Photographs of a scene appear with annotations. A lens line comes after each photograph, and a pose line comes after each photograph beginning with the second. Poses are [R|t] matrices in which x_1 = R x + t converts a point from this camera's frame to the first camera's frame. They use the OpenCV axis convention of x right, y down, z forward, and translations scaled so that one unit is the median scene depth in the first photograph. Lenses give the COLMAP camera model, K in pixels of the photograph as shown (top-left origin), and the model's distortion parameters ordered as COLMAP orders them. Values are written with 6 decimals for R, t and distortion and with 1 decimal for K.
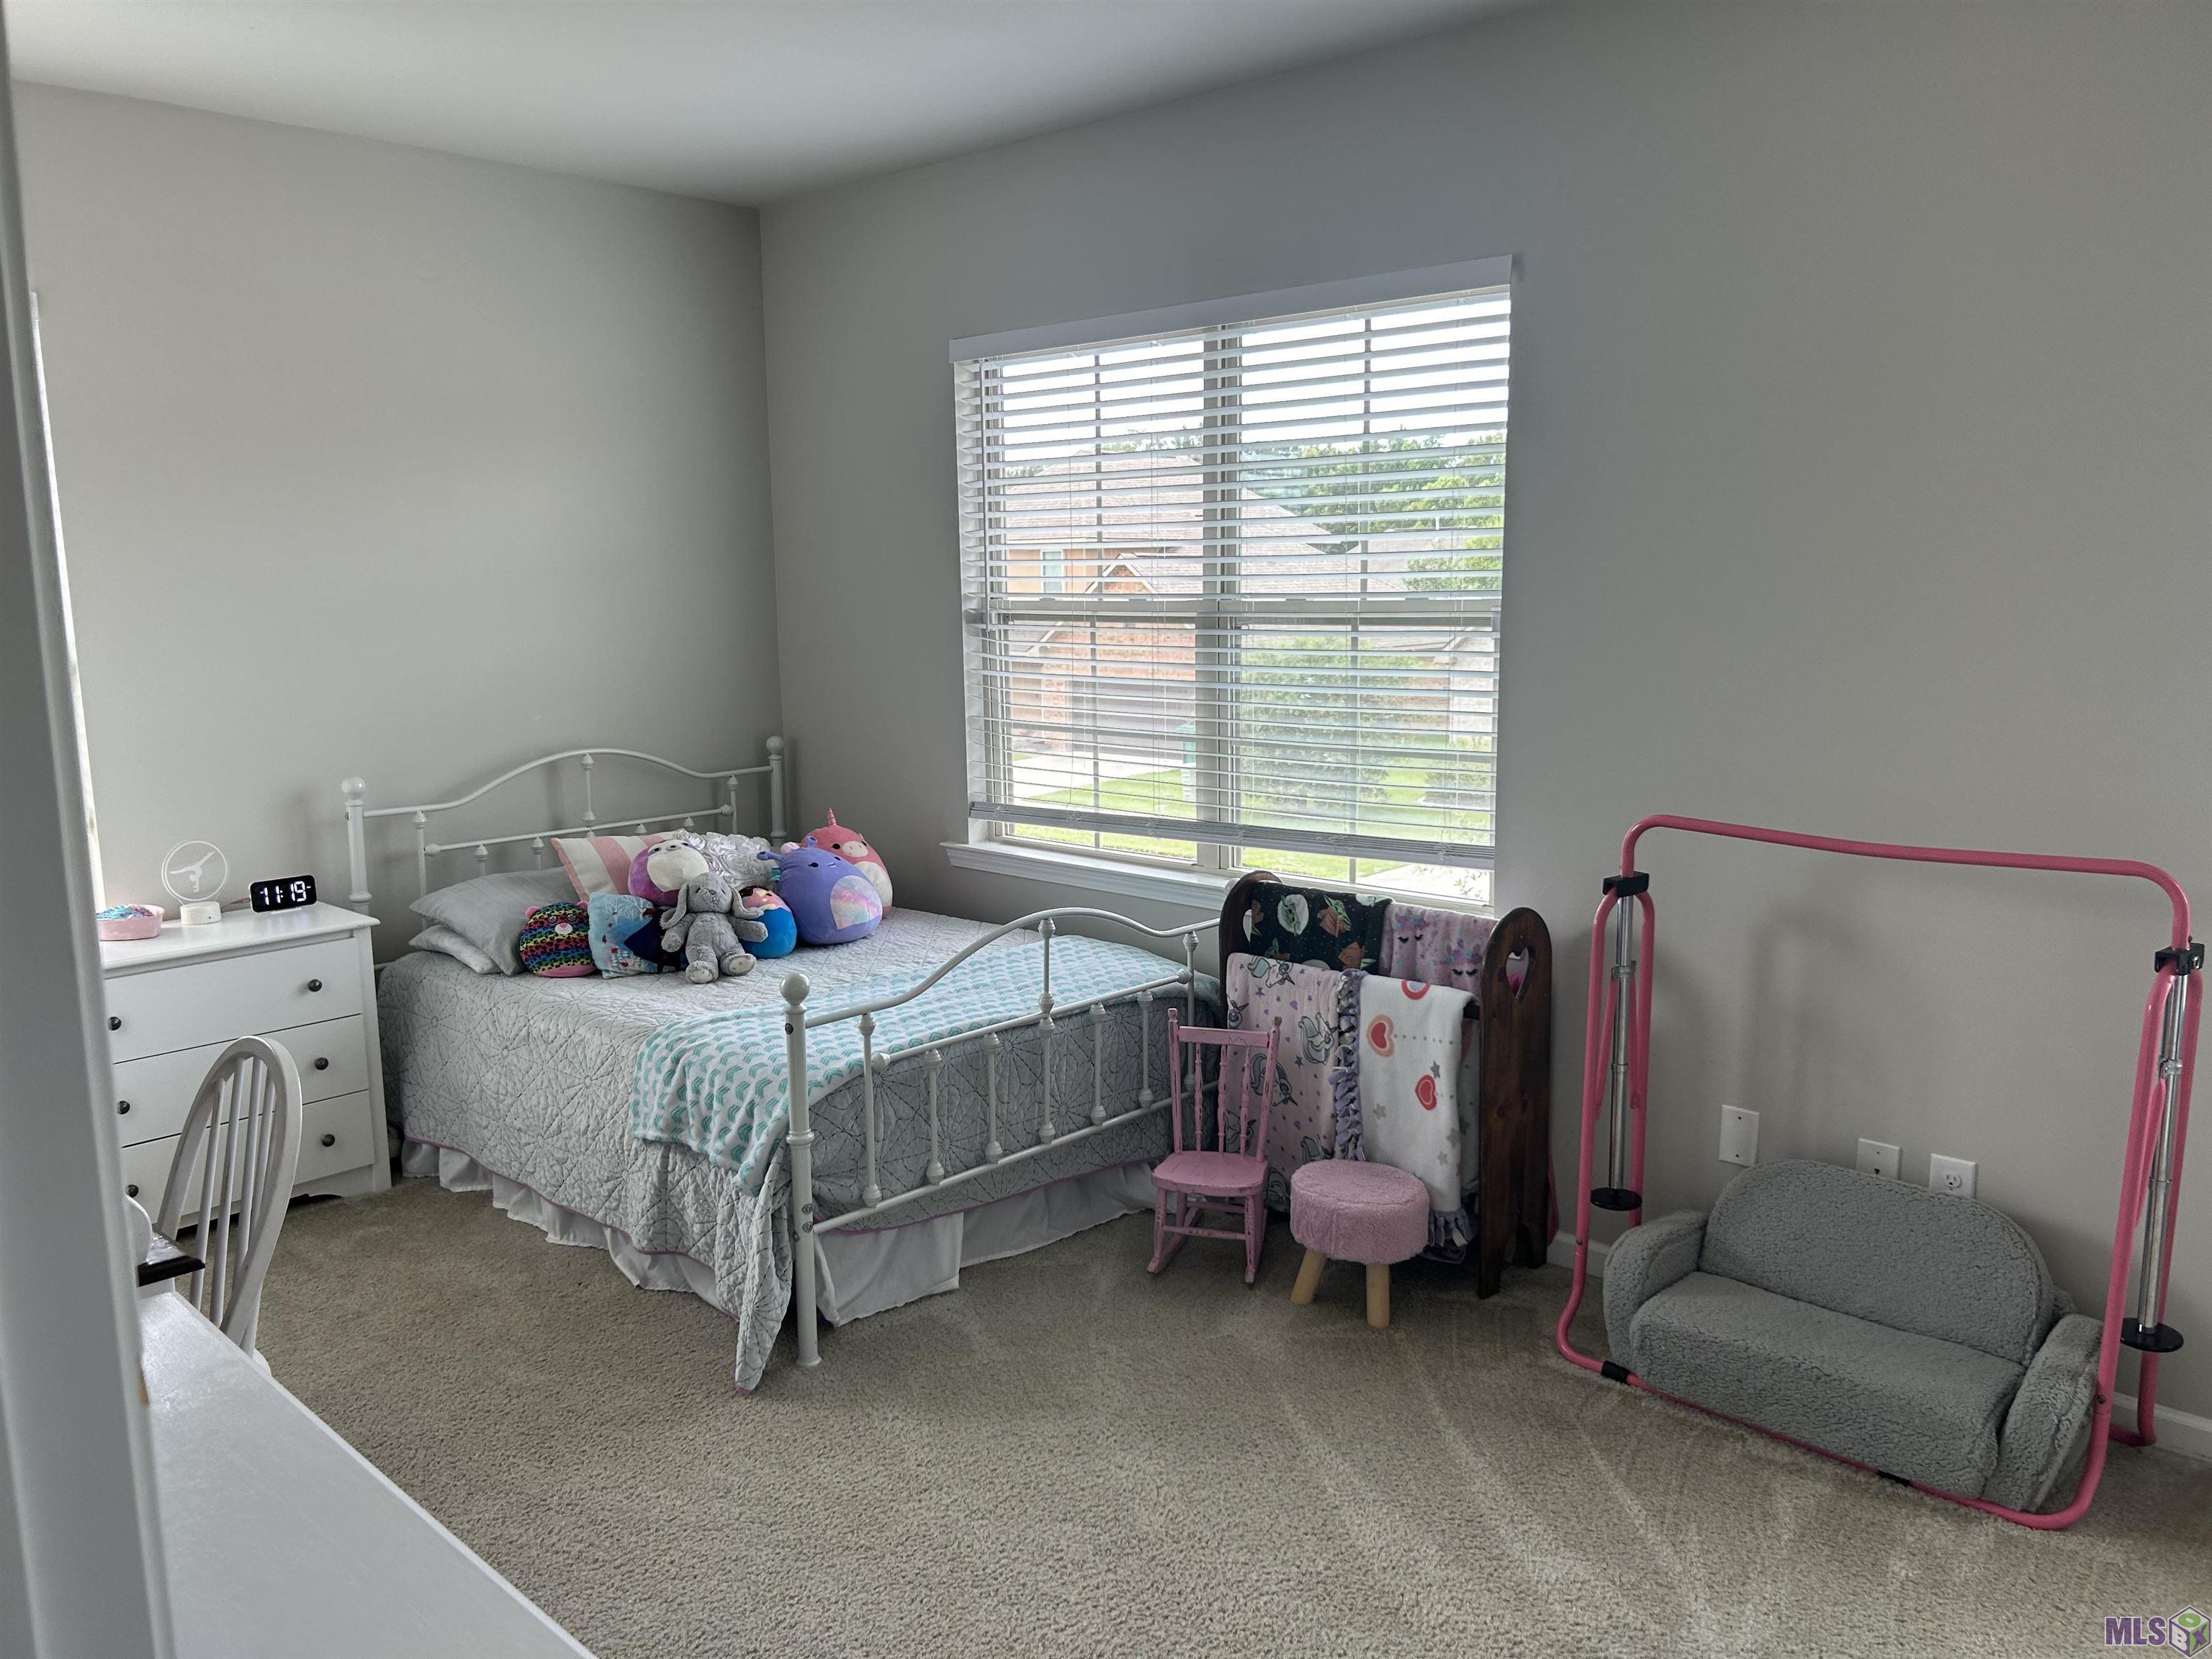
lens RADIAL K [[1677.7, 0, 1107.6], [0, 1677.7, 817.0], [0, 0, 1]] dist [0.041175, -0.061624]
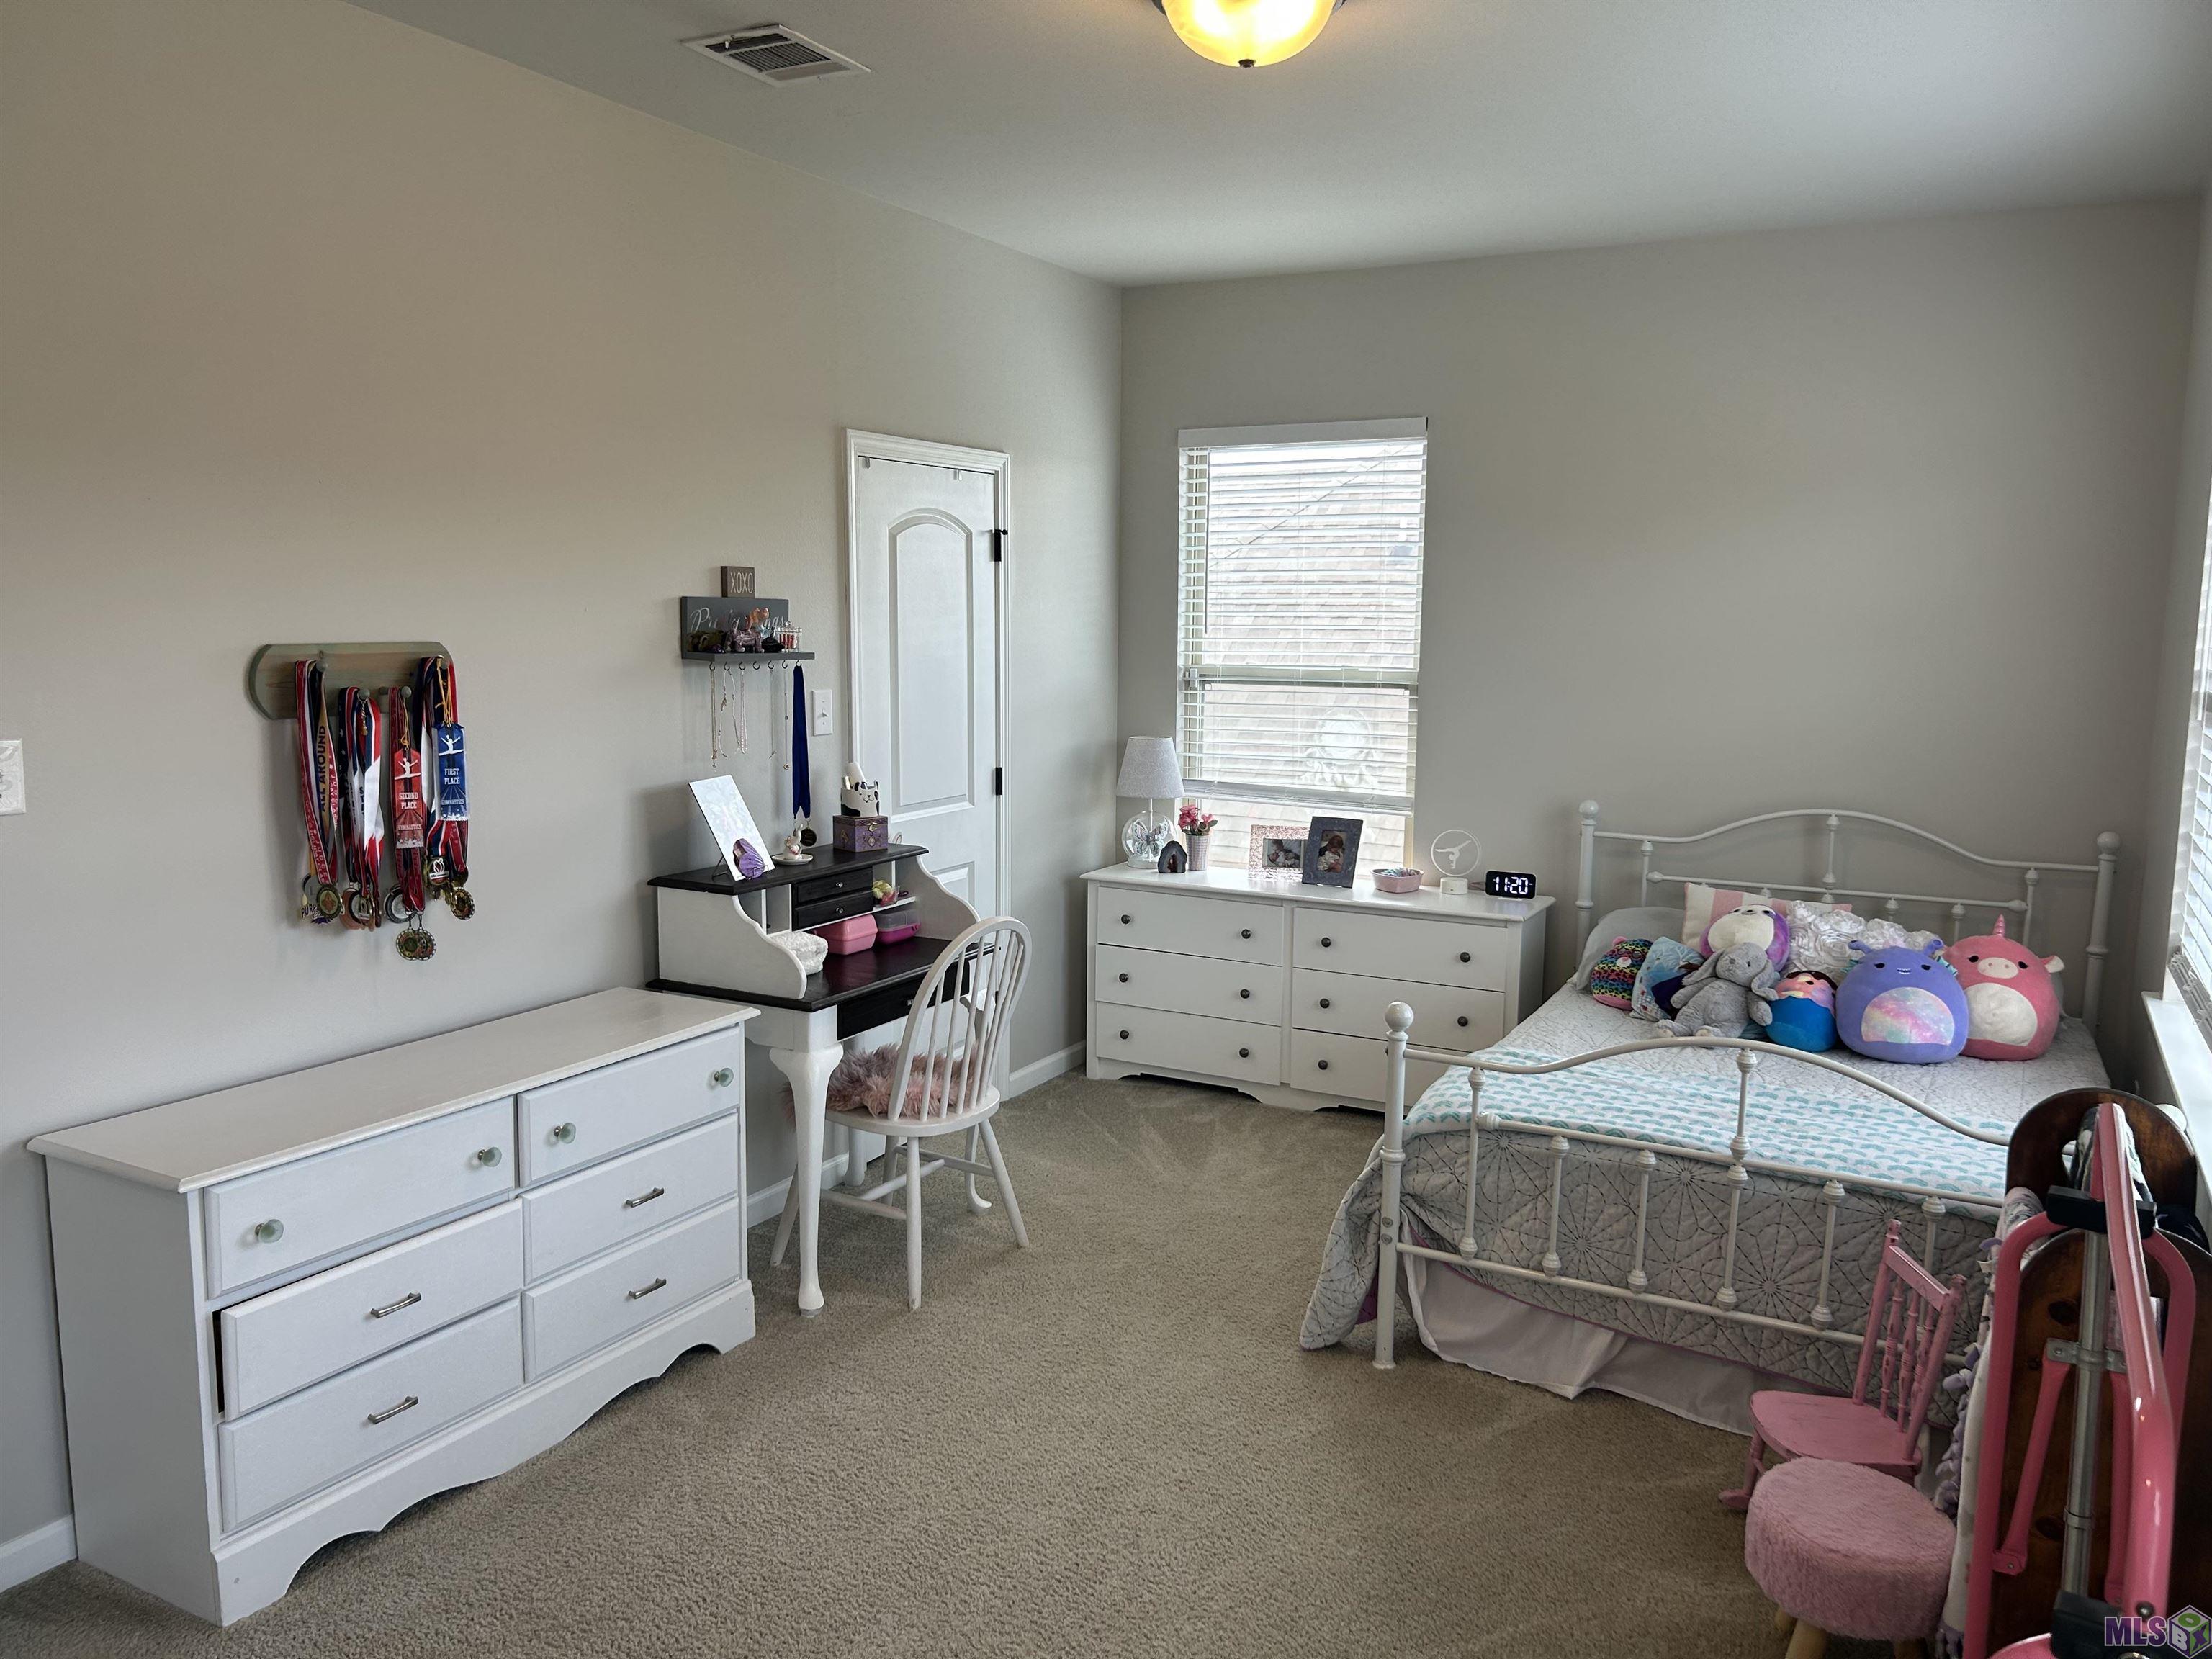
lens RADIAL K [[1677.7, 0, 1110.2], [0, 1677.7, 836.4], [0, 0, 1]] dist [0.041175, -0.061624]
pose [[0.245975, 0.145455, -0.958300, 0.634815], [-0.153219, 0.982080, 0.109736, -0.082499], [0.957089, 0.119837, 0.263854, 0.424577]]
